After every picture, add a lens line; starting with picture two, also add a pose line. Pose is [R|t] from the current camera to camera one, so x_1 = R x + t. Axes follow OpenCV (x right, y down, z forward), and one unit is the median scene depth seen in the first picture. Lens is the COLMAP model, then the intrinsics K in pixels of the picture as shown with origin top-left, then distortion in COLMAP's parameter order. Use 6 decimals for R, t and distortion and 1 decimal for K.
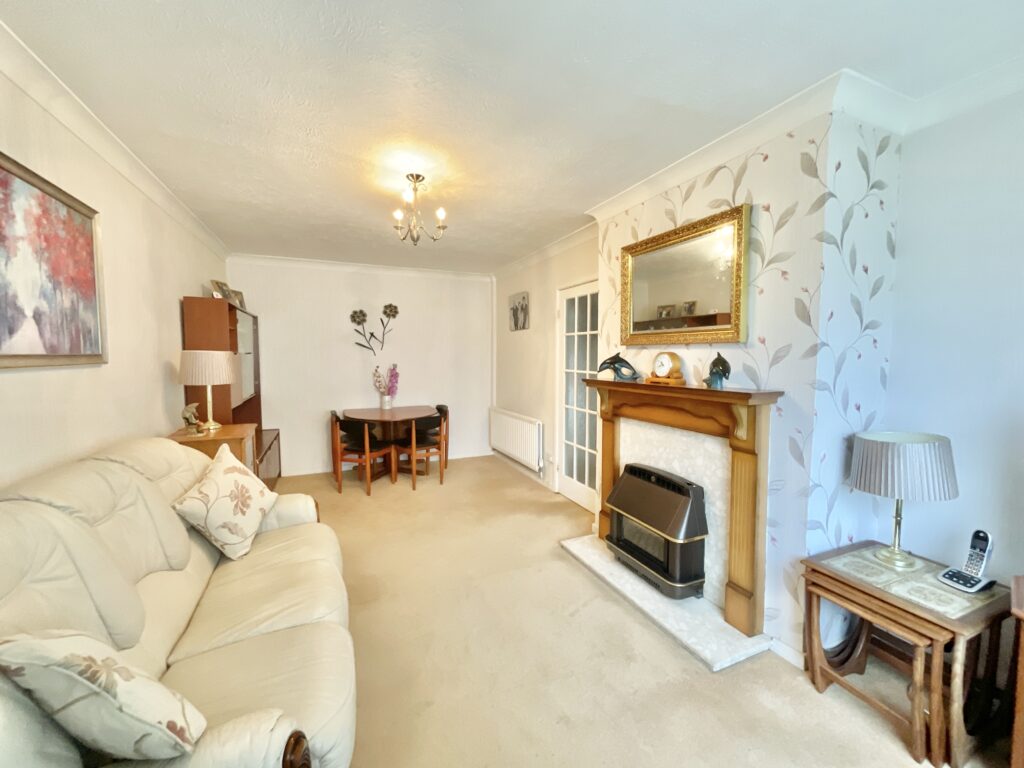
lens RADIAL K [[422.2, 0, 512.2], [0, 422.2, 381.2], [0, 0, 1]] dist [-0.003309, 0.000013]
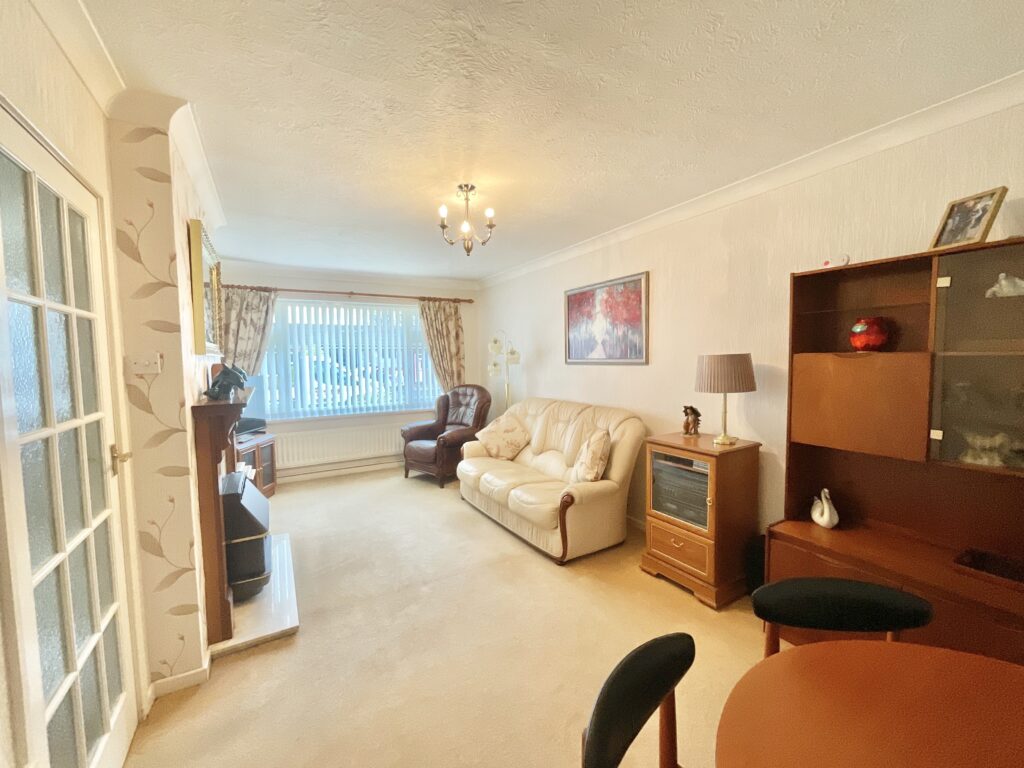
lens RADIAL K [[422.2, 0, 512.3], [0, 422.2, 384.1], [0, 0, 1]] dist [-0.003309, 0.000013]
pose [[-0.992748, 0.021530, -0.118273, -0.299574], [0.006753, 0.992266, 0.123945, -0.199951], [0.120026, 0.122248, -0.985215, 3.001986]]
